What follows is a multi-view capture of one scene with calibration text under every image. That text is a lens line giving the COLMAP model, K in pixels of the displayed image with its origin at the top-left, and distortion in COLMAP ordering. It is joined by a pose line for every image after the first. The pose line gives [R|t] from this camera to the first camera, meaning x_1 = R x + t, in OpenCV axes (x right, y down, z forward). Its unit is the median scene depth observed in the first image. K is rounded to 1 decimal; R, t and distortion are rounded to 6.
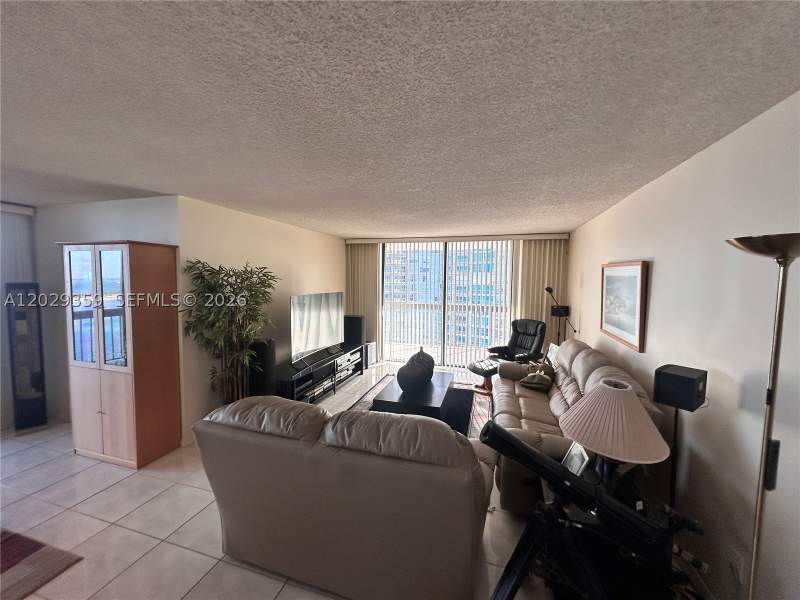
lens RADIAL K [[321.4, 0, 400.0], [0, 321.4, 300.0], [0, 0, 1]] dist [0.000087, 0.000084]
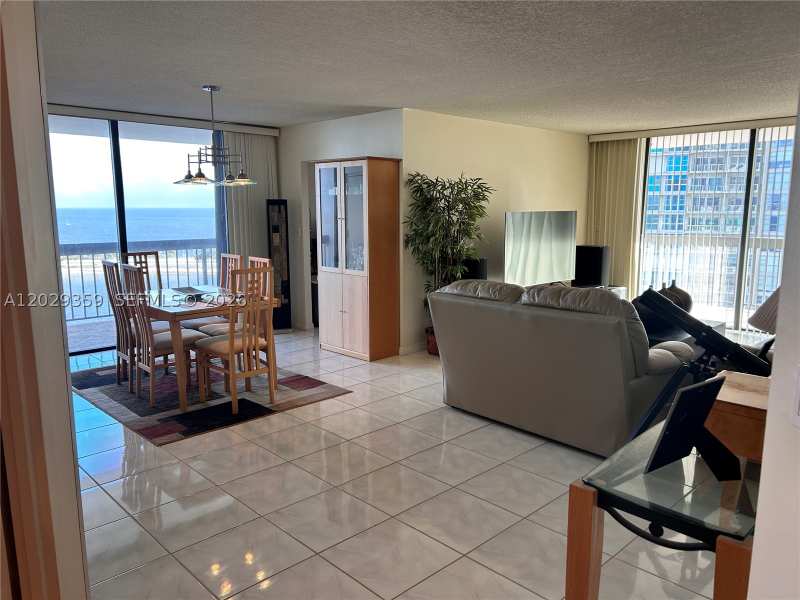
lens RADIAL K [[599.4, 0, 400.0], [0, 599.4, 300.0], [0, 0, 1]] dist [0.073788, -0.094681]
pose [[0.869796, 0.063506, -0.489307, 0.257390], [-0.021475, 0.995615, 0.091044, 0.099157], [0.492943, -0.068681, 0.867346, -0.661122]]
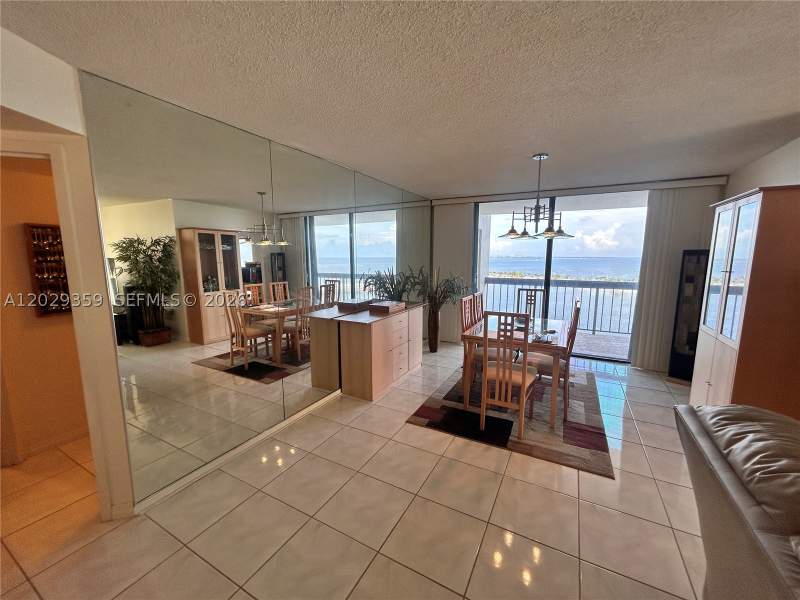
lens RADIAL K [[321.4, 0, 400.0], [0, 321.4, 300.0], [0, 0, 1]] dist [0.000087, 0.000084]
pose [[-0.201068, 0.122024, -0.971947, 0.127008], [-0.068455, 0.988035, 0.138205, 0.036350], [0.977182, 0.094324, -0.190309, 0.241354]]
